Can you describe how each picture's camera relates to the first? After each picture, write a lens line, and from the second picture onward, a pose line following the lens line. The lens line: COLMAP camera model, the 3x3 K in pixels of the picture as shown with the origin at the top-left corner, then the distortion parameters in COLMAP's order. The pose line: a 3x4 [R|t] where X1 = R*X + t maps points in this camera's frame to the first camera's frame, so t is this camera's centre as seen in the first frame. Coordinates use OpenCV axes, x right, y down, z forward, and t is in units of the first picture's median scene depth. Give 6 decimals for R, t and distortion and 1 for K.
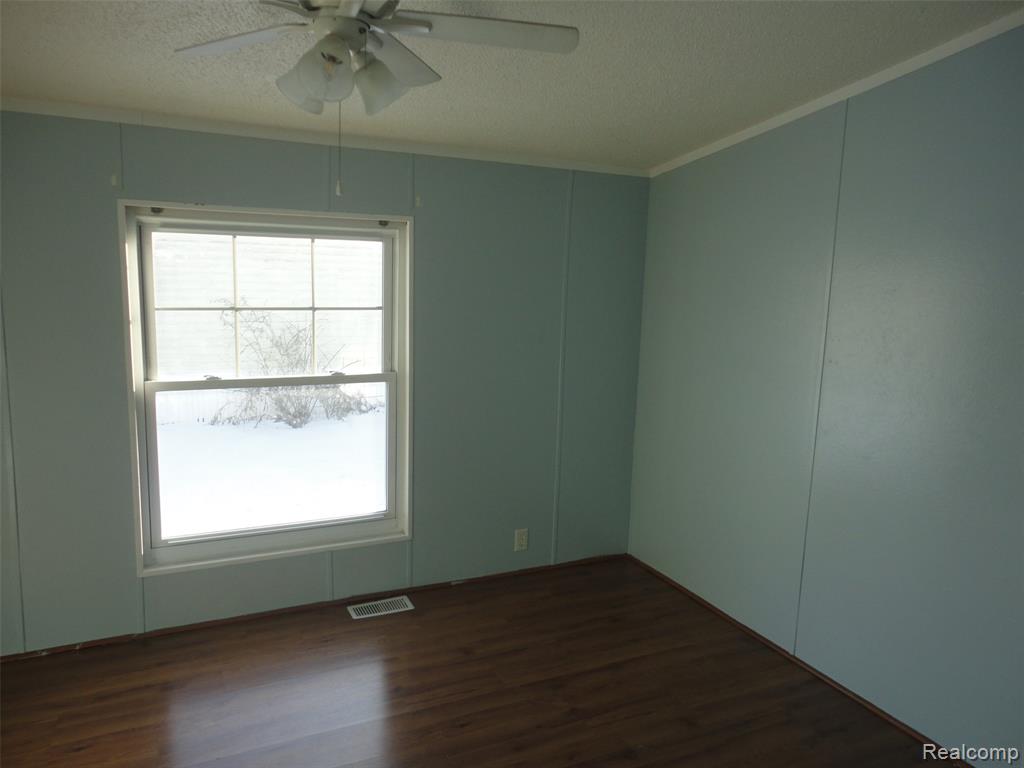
lens RADIAL K [[773.9, 0, 512.0], [0, 773.9, 384.0], [0, 0, 1]] dist [0.105517, -0.002159]
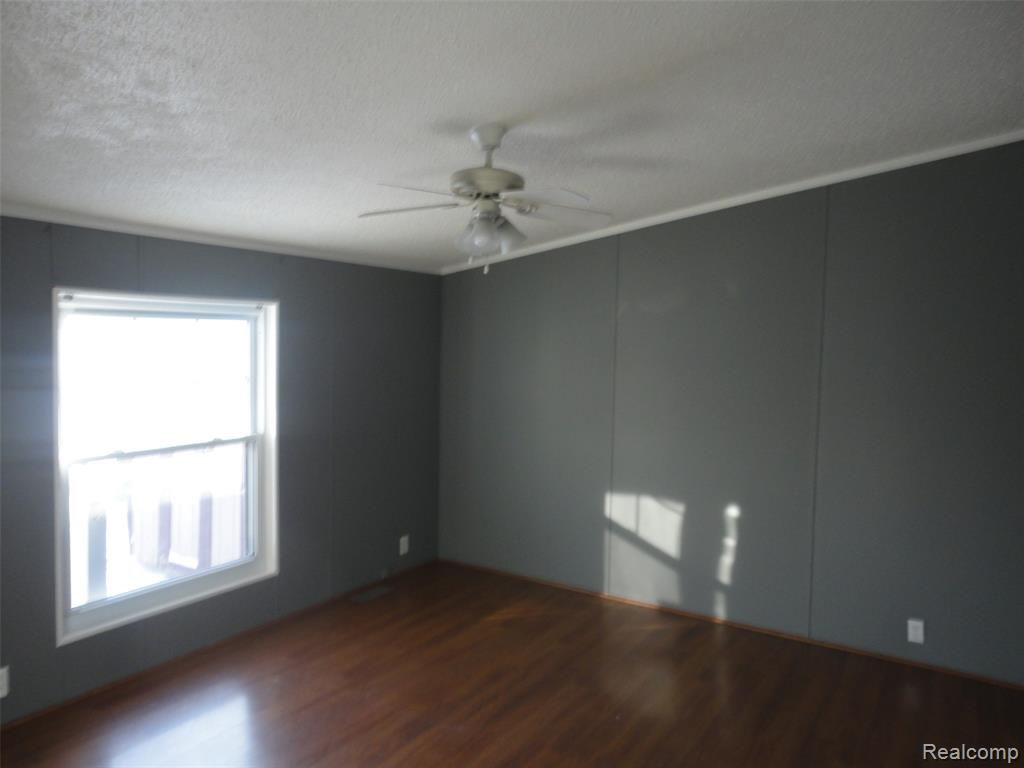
lens RADIAL K [[773.9, 0, 512.0], [0, 773.9, 384.0], [0, 0, 1]] dist [0.105517, -0.002159]
pose [[0.846696, -0.049726, 0.529749, -0.527812], [0.096198, 0.993522, -0.060495, 0.026188], [-0.523309, 0.102181, 0.845994, -0.245625]]
